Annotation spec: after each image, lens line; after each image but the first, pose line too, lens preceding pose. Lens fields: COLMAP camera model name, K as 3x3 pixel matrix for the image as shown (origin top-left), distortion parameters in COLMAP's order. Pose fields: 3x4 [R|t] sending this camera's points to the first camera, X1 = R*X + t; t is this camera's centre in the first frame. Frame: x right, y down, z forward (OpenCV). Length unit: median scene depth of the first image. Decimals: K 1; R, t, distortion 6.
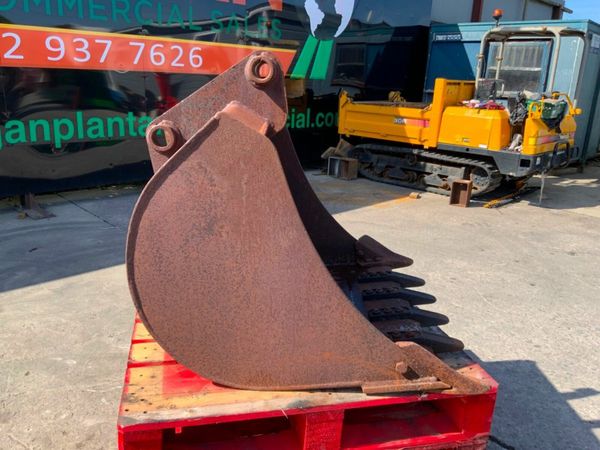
lens RADIAL K [[497.9, 0, 300.5], [0, 497.9, 225.8], [0, 0, 1]] dist [0.122207, -0.246729]
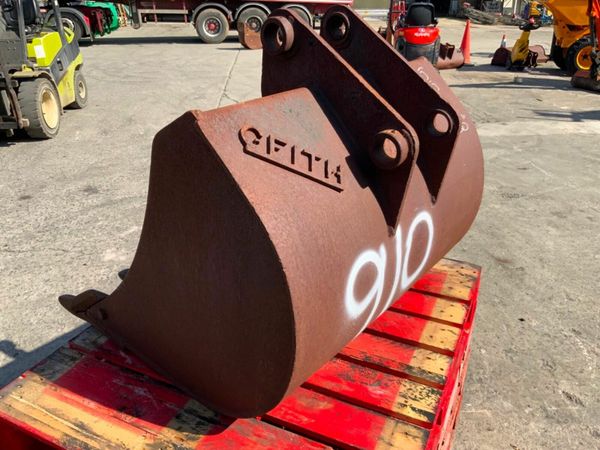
lens RADIAL K [[502.0, 0, 298.9], [0, 502.0, 224.1], [0, 0, 1]] dist [0.061078, -0.119176]
pose [[-0.776194, -0.298208, 0.555513, -0.124841], [0.155075, 0.763714, 0.626653, -0.125486], [-0.611126, 0.572550, -0.546545, 0.352615]]
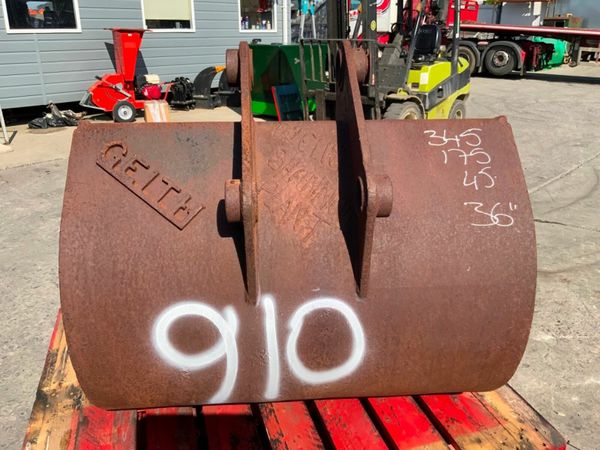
lens RADIAL K [[500.8, 0, 299.2], [0, 500.8, 224.3], [0, 0, 1]] dist [0.078848, -0.164006]
pose [[-0.064086, -0.406395, 0.911447, -0.176563], [0.274332, 0.870963, 0.407633, -0.088656], [-0.959497, 0.276163, 0.055671, 0.223389]]
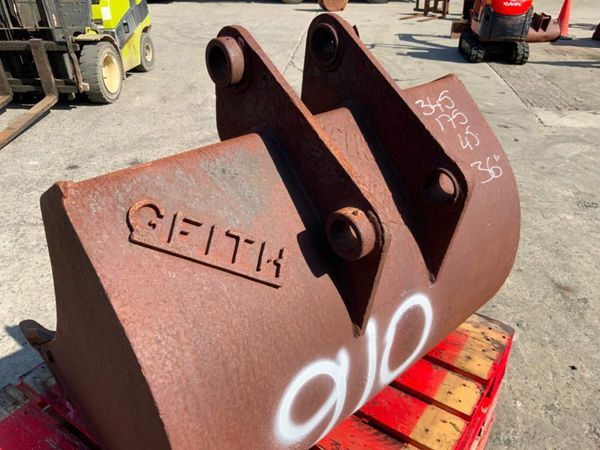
lens RADIAL K [[502.0, 0, 298.9], [0, 502.0, 224.1], [0, 0, 1]] dist [0.061078, -0.119176]
pose [[-0.664807, -0.398811, 0.631650, -0.116139], [0.184701, 0.731556, 0.656286, -0.119376], [-0.723821, 0.552970, -0.412683, 0.294906]]
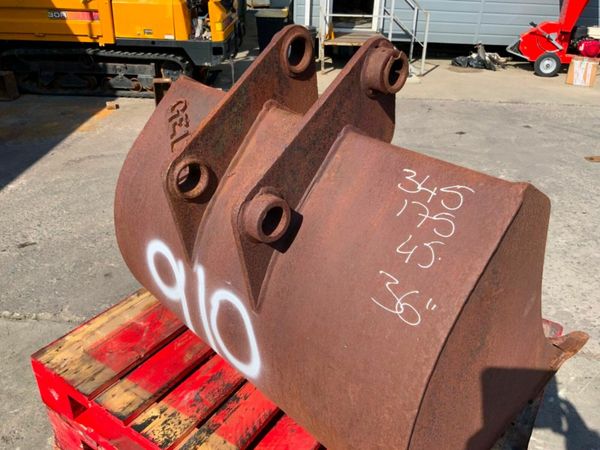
lens RADIAL K [[502.0, 0, 298.9], [0, 502.0, 224.1], [0, 0, 1]] dist [0.061078, -0.119176]
pose [[0.723791, -0.352399, 0.593246, -0.122523], [0.201332, 0.930197, 0.306918, -0.070274], [-0.659993, -0.102705, 0.744218, 0.115441]]
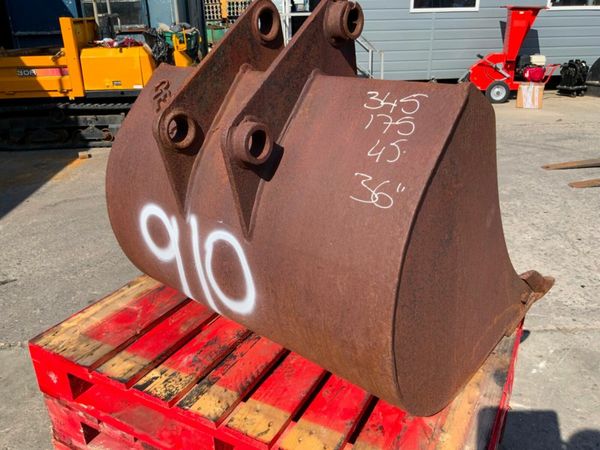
lens RADIAL K [[500.8, 0, 299.2], [0, 500.8, 224.3], [0, 0, 1]] dist [0.078848, -0.164006]
pose [[0.664160, -0.345296, 0.663071, -0.145188], [0.264916, 0.938093, 0.223163, -0.042971], [-0.699079, 0.027442, 0.714518, 0.104884]]
